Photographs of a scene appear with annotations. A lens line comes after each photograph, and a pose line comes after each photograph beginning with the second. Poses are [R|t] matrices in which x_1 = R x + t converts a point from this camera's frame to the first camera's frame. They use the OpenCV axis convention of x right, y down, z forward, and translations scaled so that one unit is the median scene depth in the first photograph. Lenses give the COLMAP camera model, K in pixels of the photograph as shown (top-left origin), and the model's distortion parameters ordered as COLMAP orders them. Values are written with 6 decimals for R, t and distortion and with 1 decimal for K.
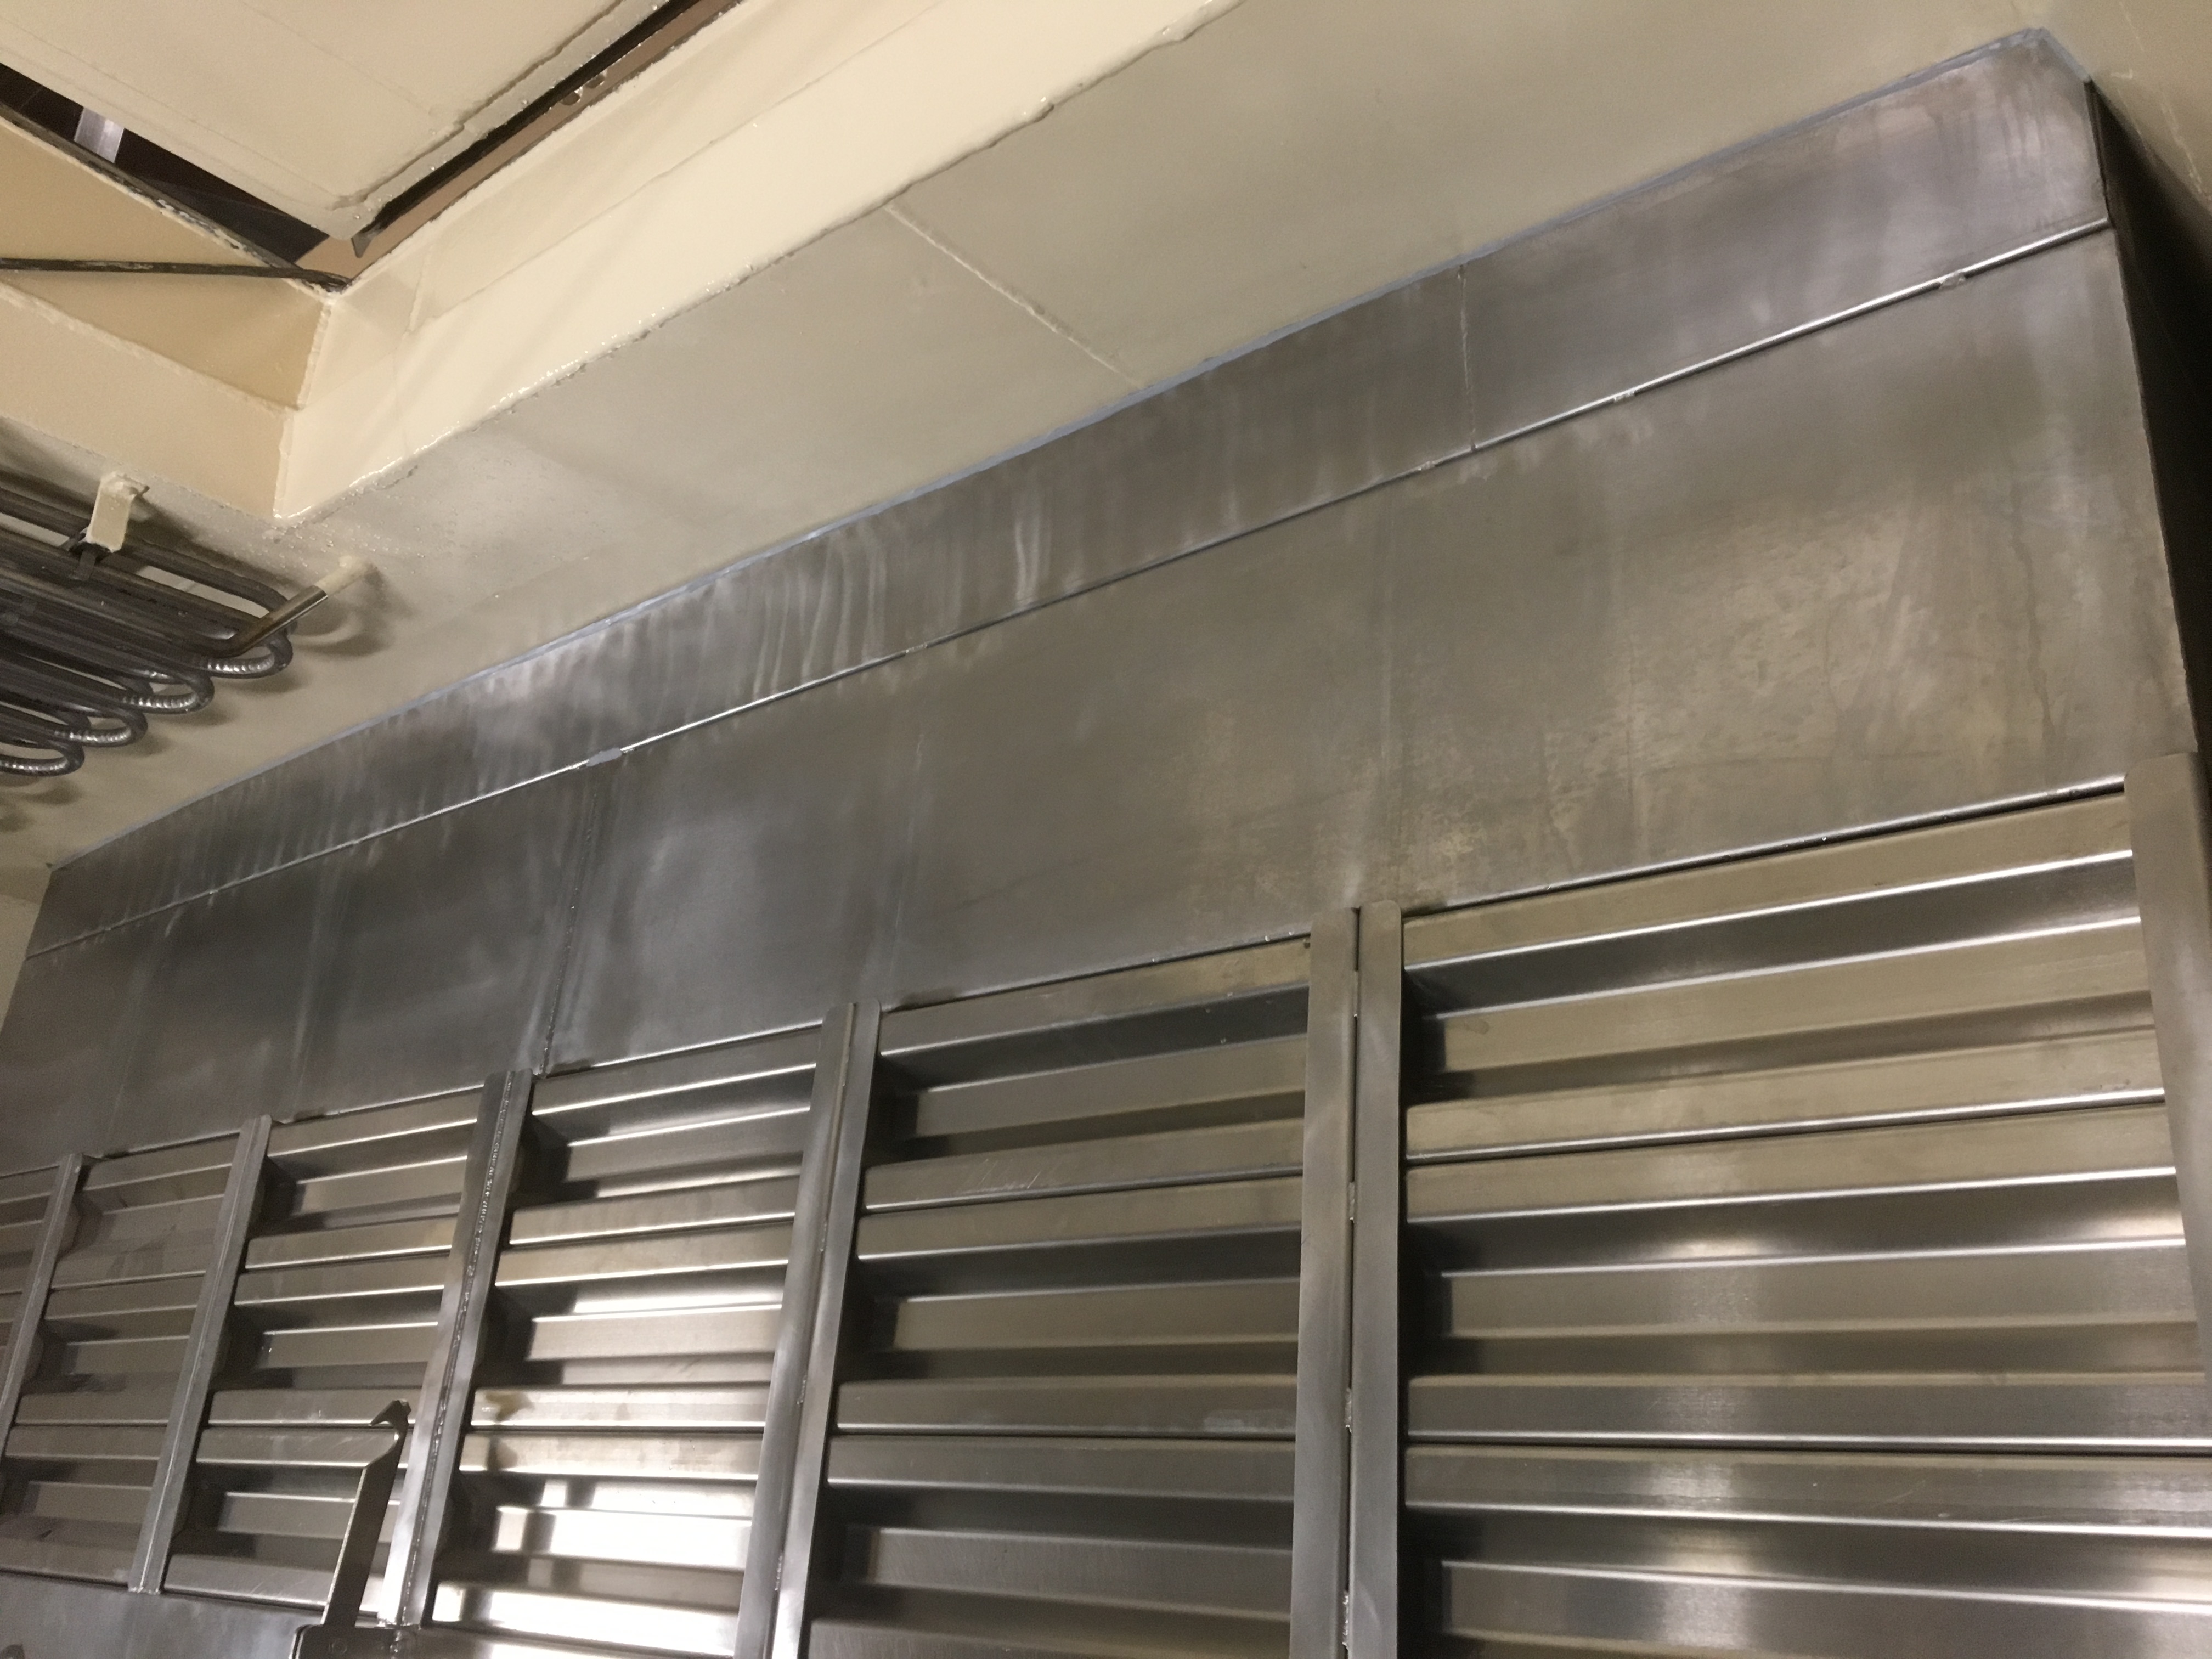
lens RADIAL K [[1870.6, 0, 1106.0], [0, 1870.6, 829.5], [0, 0, 1]] dist [0.108758, -0.178905]
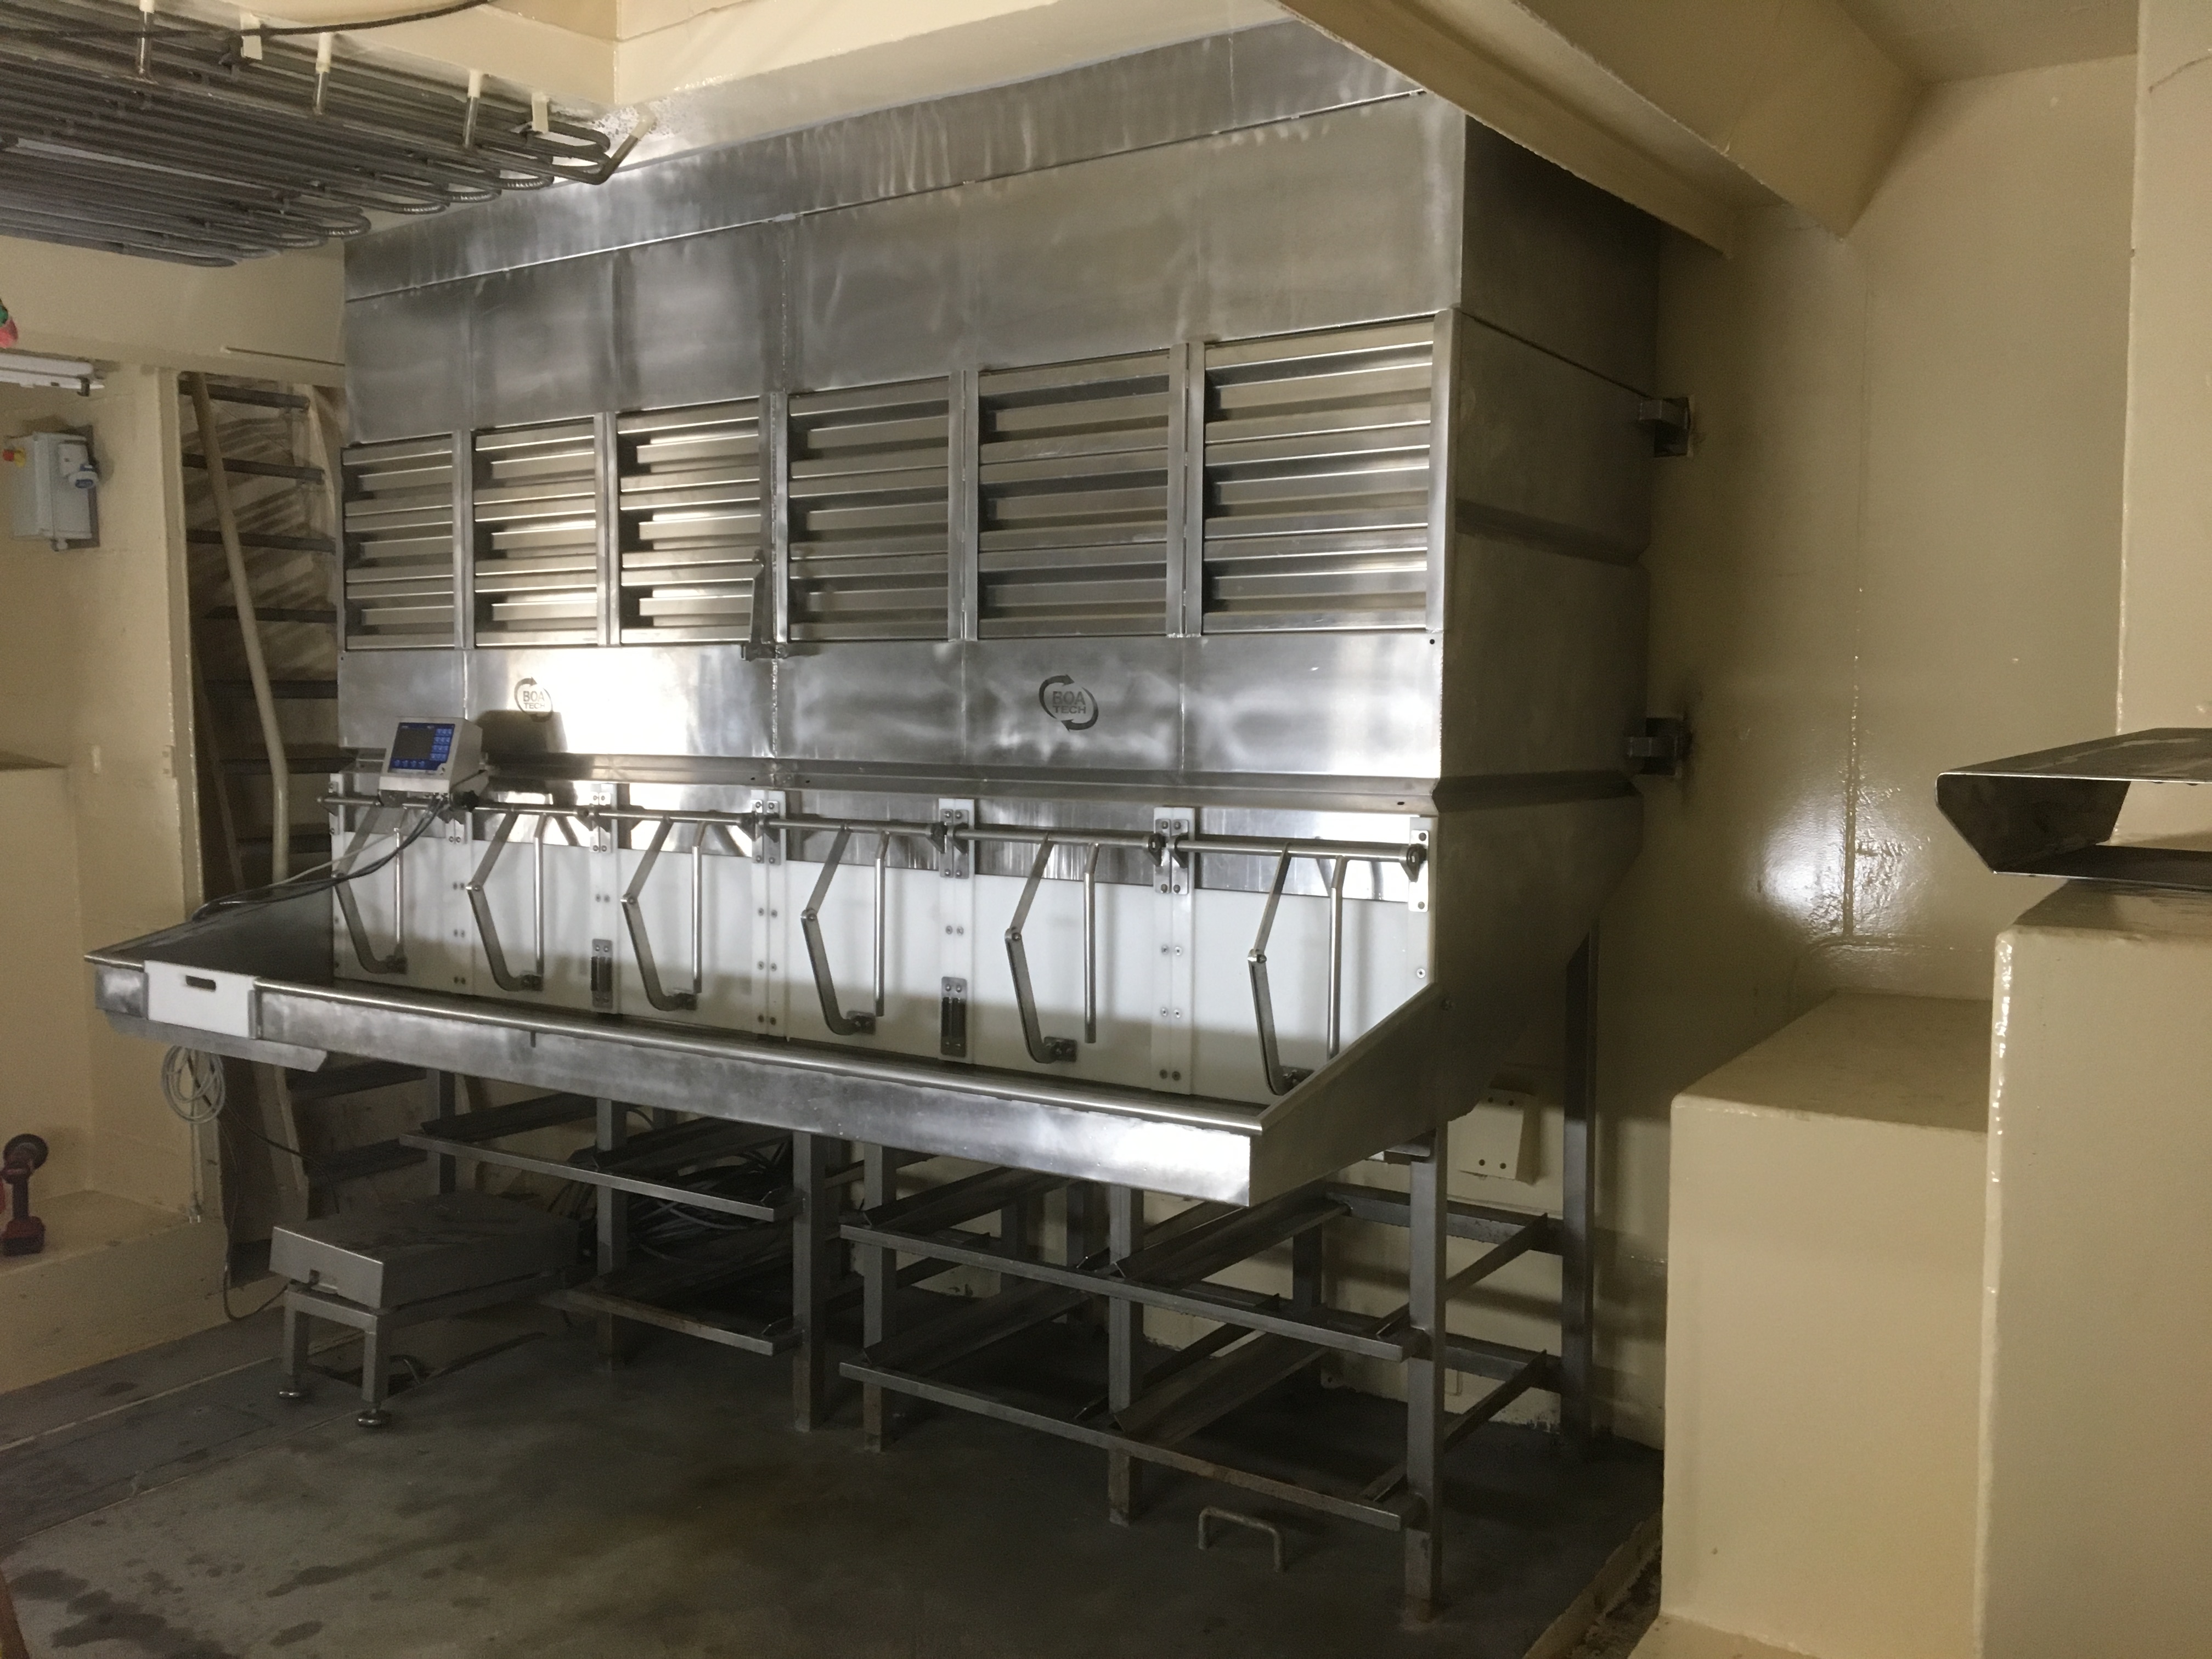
lens RADIAL K [[1832.1, 0, 1106.0], [0, 1832.1, 829.5], [0, 0, 1]] dist [0.104642, -0.247413]
pose [[0.993712, -0.068977, 0.088192, -0.243411], [0.023846, 0.900005, 0.435226, -0.455501], [-0.109394, -0.430387, 0.895991, -1.524453]]
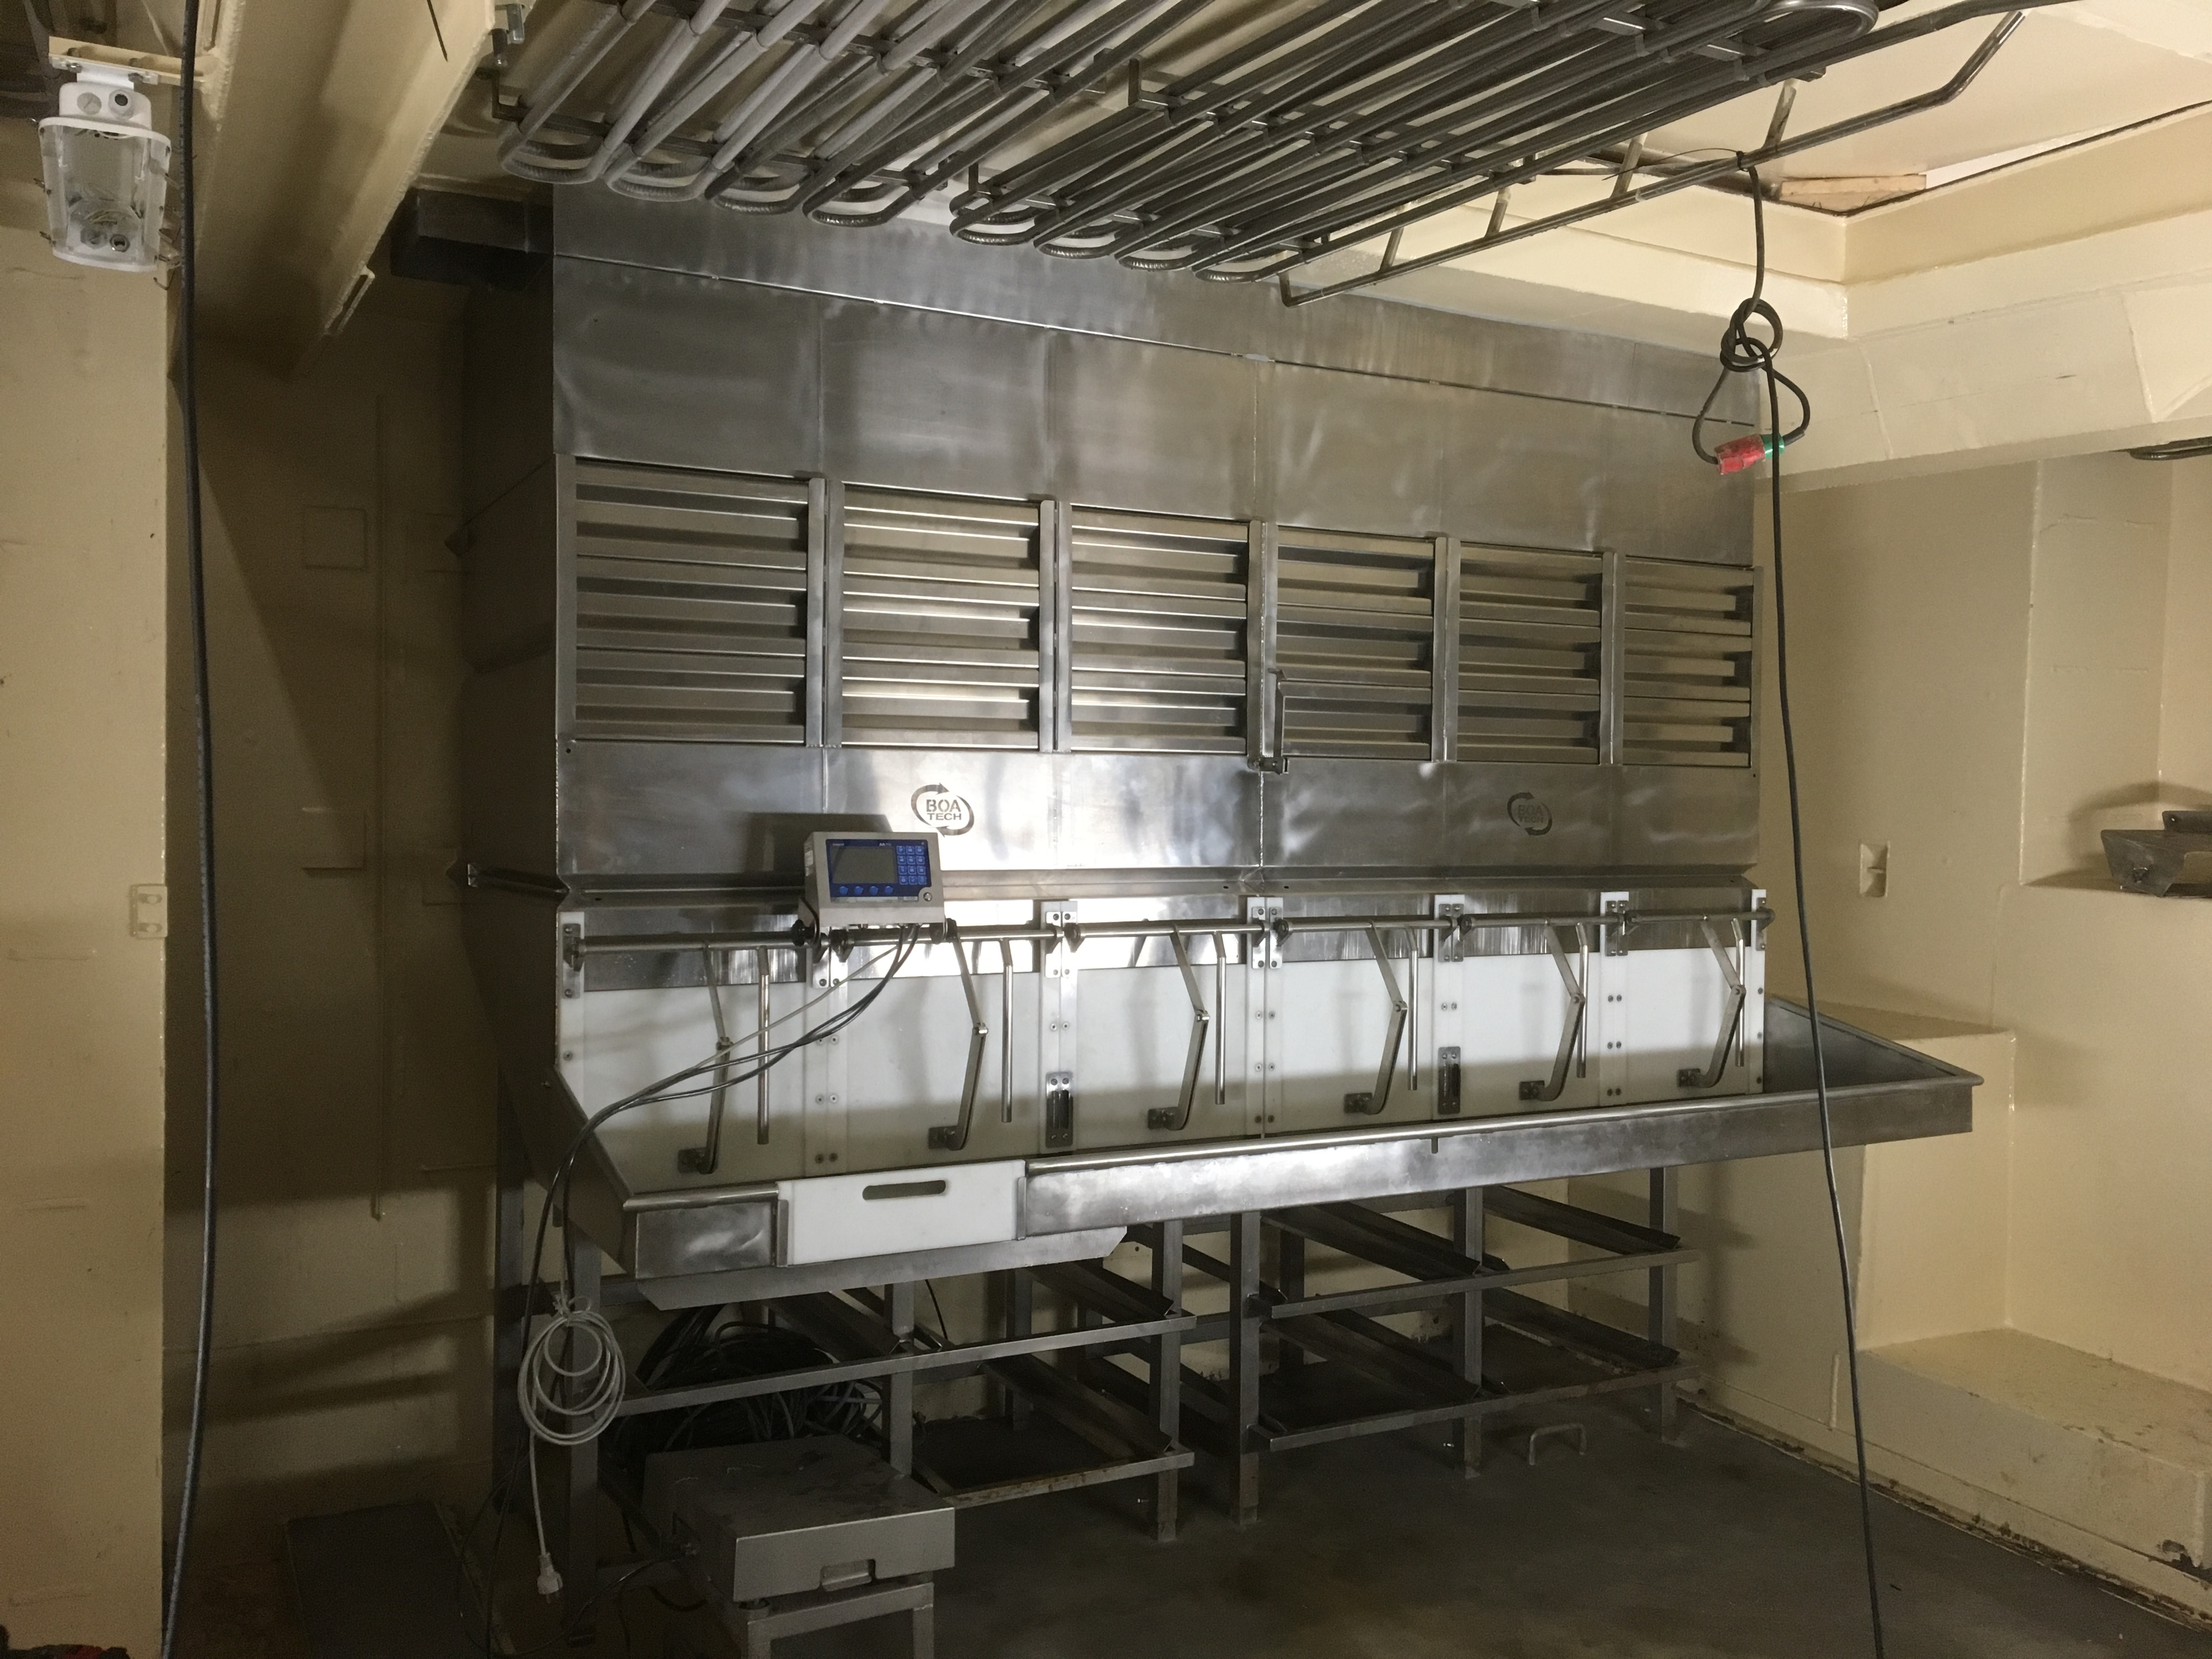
lens RADIAL K [[1870.6, 0, 1106.0], [0, 1870.6, 829.5], [0, 0, 1]] dist [0.108758, -0.178905]
pose [[0.385858, -0.083194, 0.918799, -3.571283], [-0.330151, 0.917517, 0.221727, 0.060392], [-0.861460, -0.388897, 0.326565, 0.504150]]
